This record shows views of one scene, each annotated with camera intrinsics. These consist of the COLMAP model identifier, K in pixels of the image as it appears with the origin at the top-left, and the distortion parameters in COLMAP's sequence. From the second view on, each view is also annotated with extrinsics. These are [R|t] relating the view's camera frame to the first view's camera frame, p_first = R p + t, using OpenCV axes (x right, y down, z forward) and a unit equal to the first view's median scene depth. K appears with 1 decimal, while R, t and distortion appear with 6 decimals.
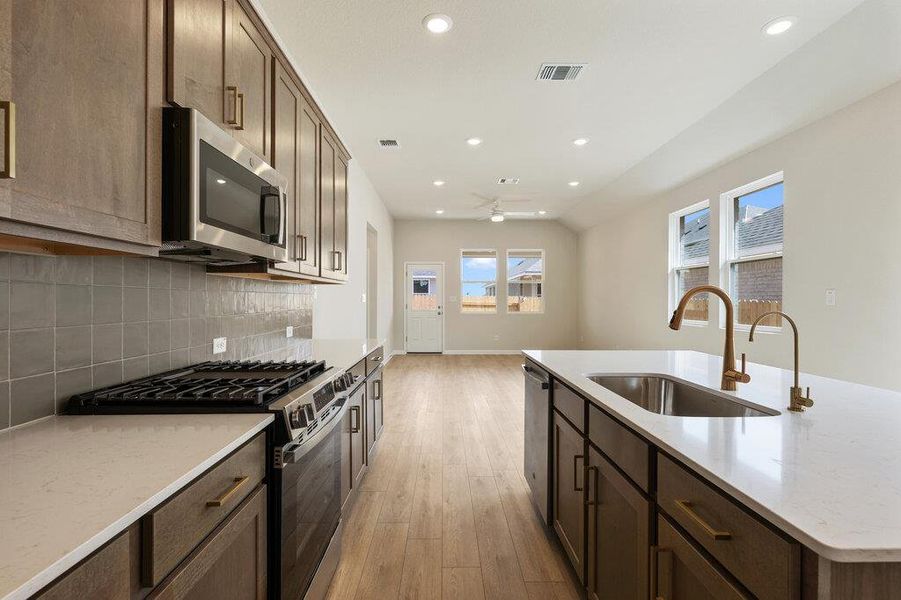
lens RADIAL K [[420.3, 0, 449.7], [0, 420.3, 303.6], [0, 0, 1]] dist [-0.002383, 0.000472]
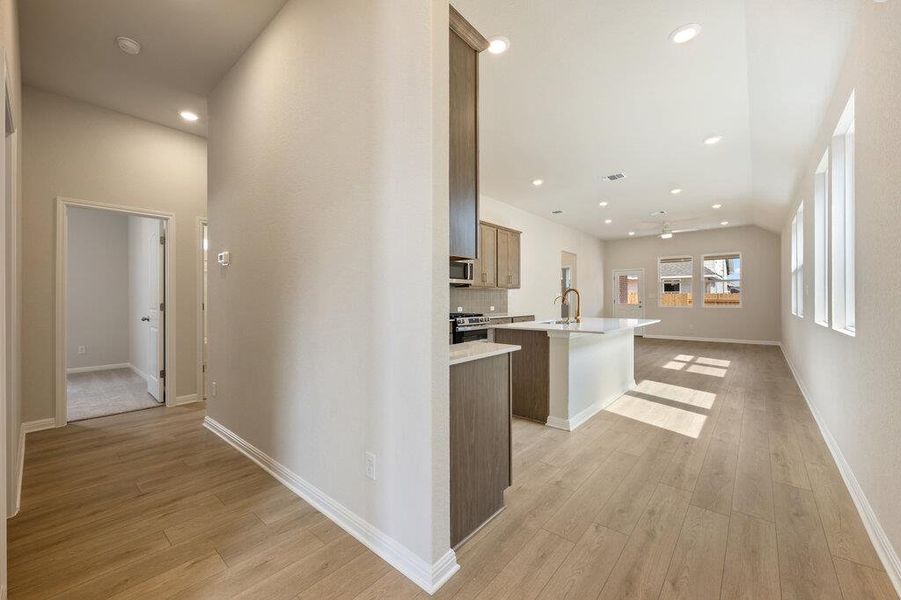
lens RADIAL K [[354.8, 0, 450.1], [0, 354.8, 298.2], [0, 0, 1]] dist [-0.001680, 0.000927]
pose [[0.747825, -0.005981, -0.663869, 0.976207], [-0.001473, 0.999942, -0.010668, 0.033099], [0.663895, 0.008956, 0.747772, -0.890292]]
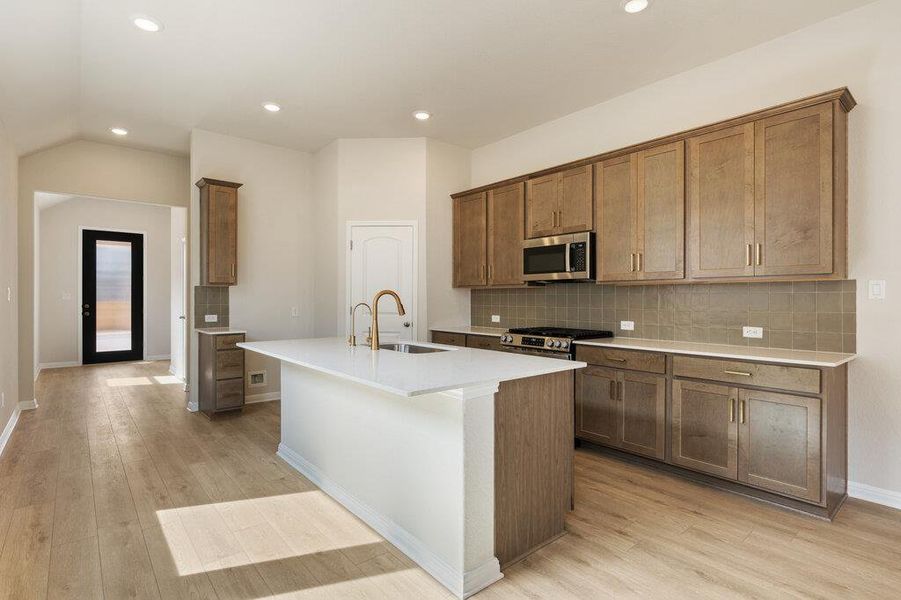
lens RADIAL K [[449.1, 0, 452.0], [0, 449.1, 300.8], [0, 0, 1]] dist [-0.002112, -0.000130]
pose [[-0.772334, -0.001794, -0.635215, 0.939185], [-0.009396, 0.999919, 0.008600, -0.010084], [0.635148, 0.012611, -0.772288, 1.549223]]
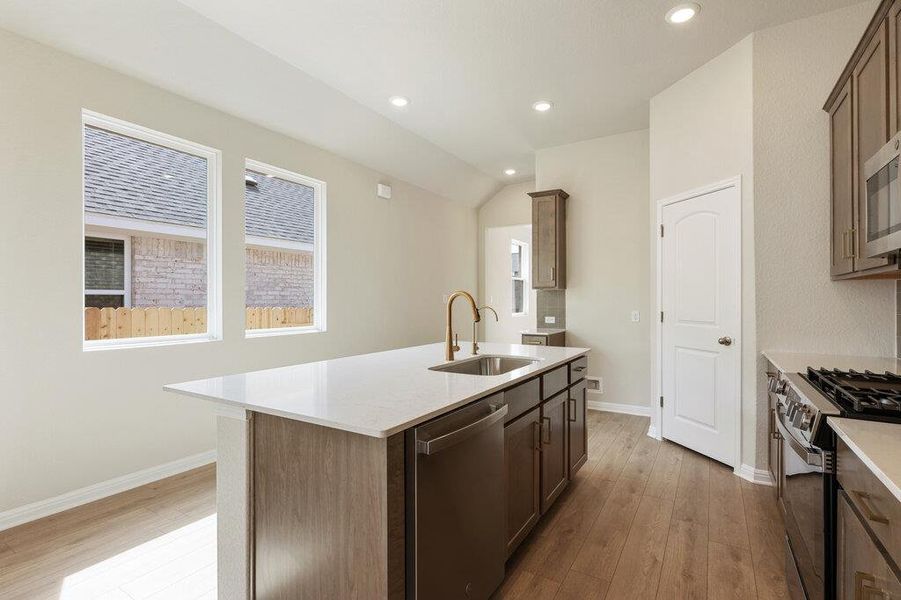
lens RADIAL K [[432.3, 0, 449.2], [0, 432.3, 300.0], [0, 0, 1]] dist [0.005320, 0.000514]
pose [[-0.843184, -0.000134, 0.537625, -0.102789], [0.003578, 0.999976, 0.005860, -0.013844], [-0.537613, 0.006865, -0.843164, 1.361695]]
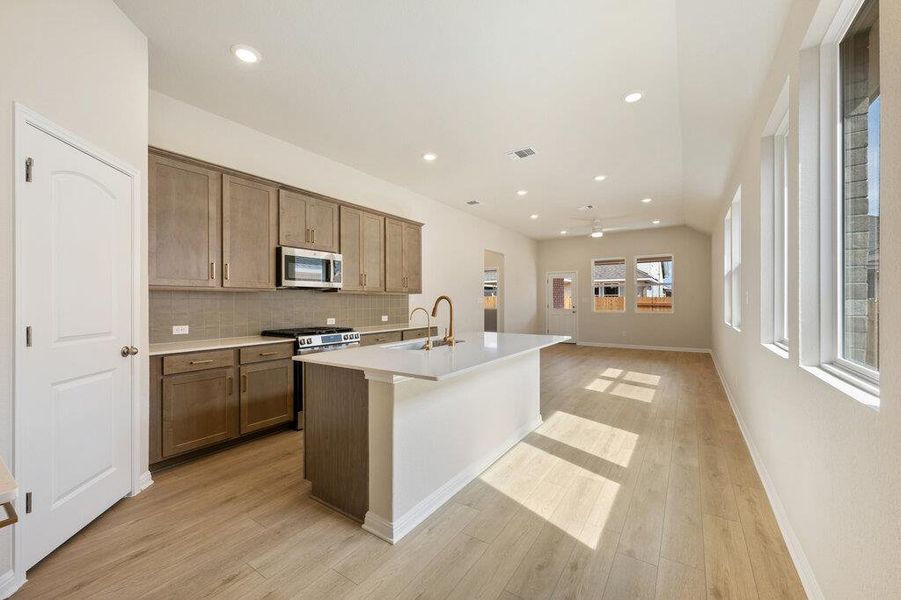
lens RADIAL K [[354.8, 0, 449.1], [0, 354.8, 302.4], [0, 0, 1]] dist [-0.001680, 0.000927]
pose [[0.821340, -0.004532, -0.570420, 0.971527], [0.001572, 0.999983, -0.005681, -0.000285], [0.570436, 0.003769, 0.821333, -0.262756]]
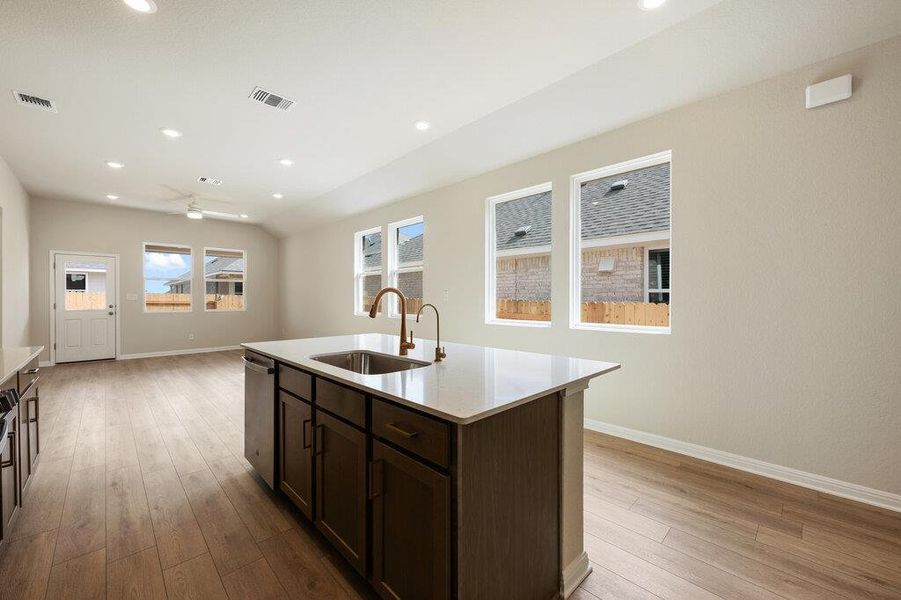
lens RADIAL K [[354.8, 0, 448.5], [0, 354.8, 300.2], [0, 0, 1]] dist [-0.001680, 0.000927]
pose [[0.728509, -0.005899, 0.685010, -0.066757], [0.007398, 0.999972, 0.000743, 0.001316], [-0.684996, 0.004527, 0.728533, -0.043816]]
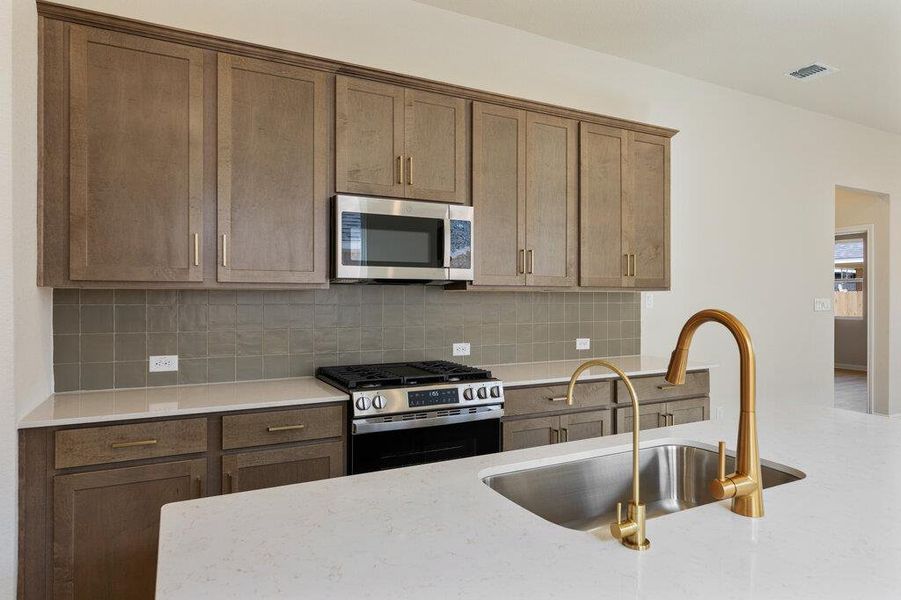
lens RADIAL K [[535.6, 0, 448.3], [0, 535.6, 296.4], [0, 0, 1]] dist [0.002039, -0.002783]
pose [[0.442825, -0.005269, -0.896593, 0.641572], [-0.007259, 0.999929, -0.009462, -0.030080], [0.896579, 0.010699, 0.442755, 0.222904]]
